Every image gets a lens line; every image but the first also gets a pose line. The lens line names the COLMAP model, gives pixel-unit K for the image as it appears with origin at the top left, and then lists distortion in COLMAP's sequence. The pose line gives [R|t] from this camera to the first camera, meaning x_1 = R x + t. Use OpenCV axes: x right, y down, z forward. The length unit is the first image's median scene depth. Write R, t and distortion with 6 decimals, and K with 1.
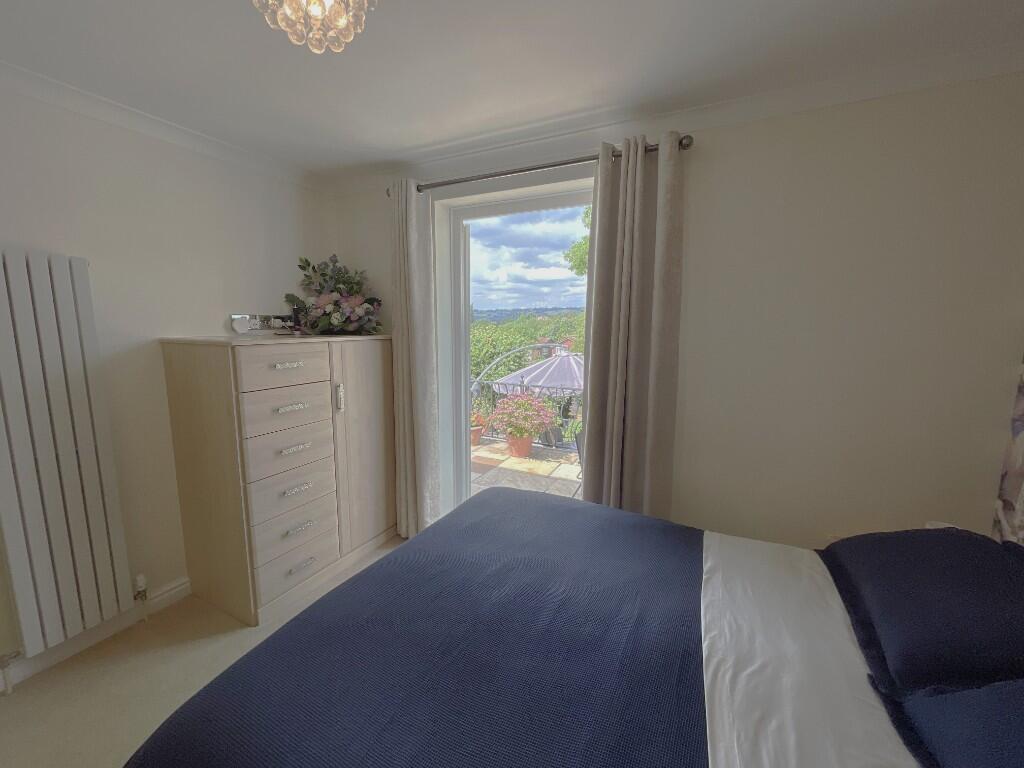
lens RADIAL K [[408.9, 0, 512.0], [0, 408.9, 384.0], [0, 0, 1]] dist [0.000286, 0.000059]
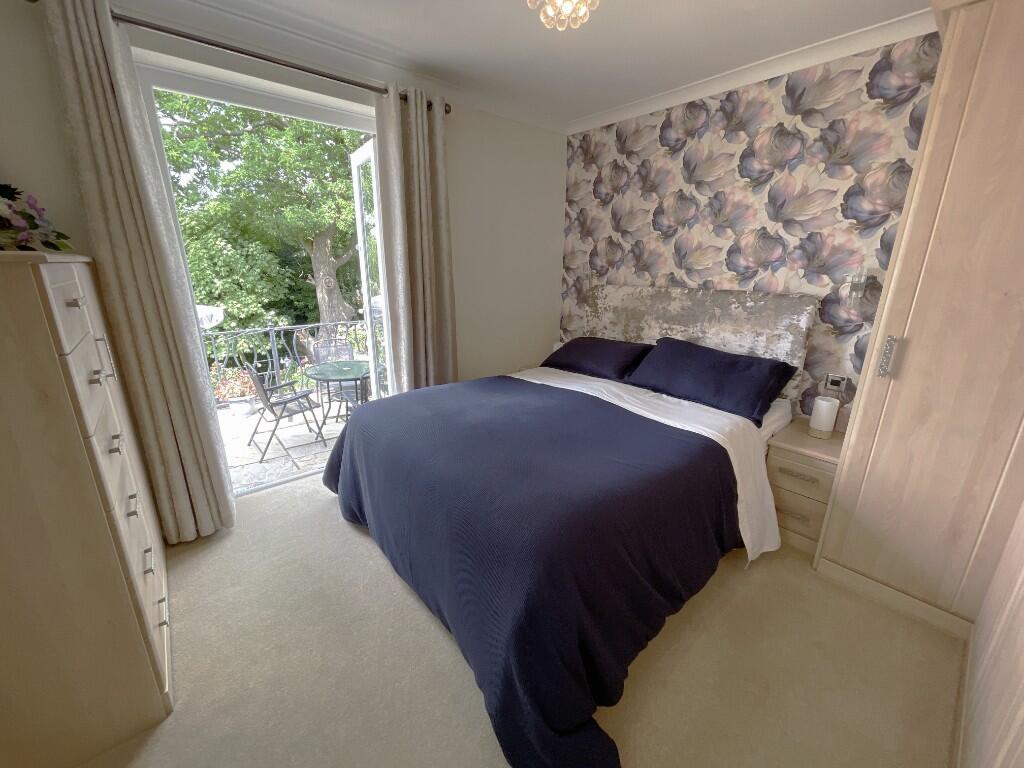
lens RADIAL K [[414.2, 0, 512.0], [0, 414.2, 384.0], [0, 0, 1]] dist [0.000511, -0.000109]
pose [[0.397084, -0.262039, 0.879580, -0.937125], [0.123620, 0.964912, 0.231653, -0.000550], [-0.909419, 0.016748, 0.415544, 0.243192]]
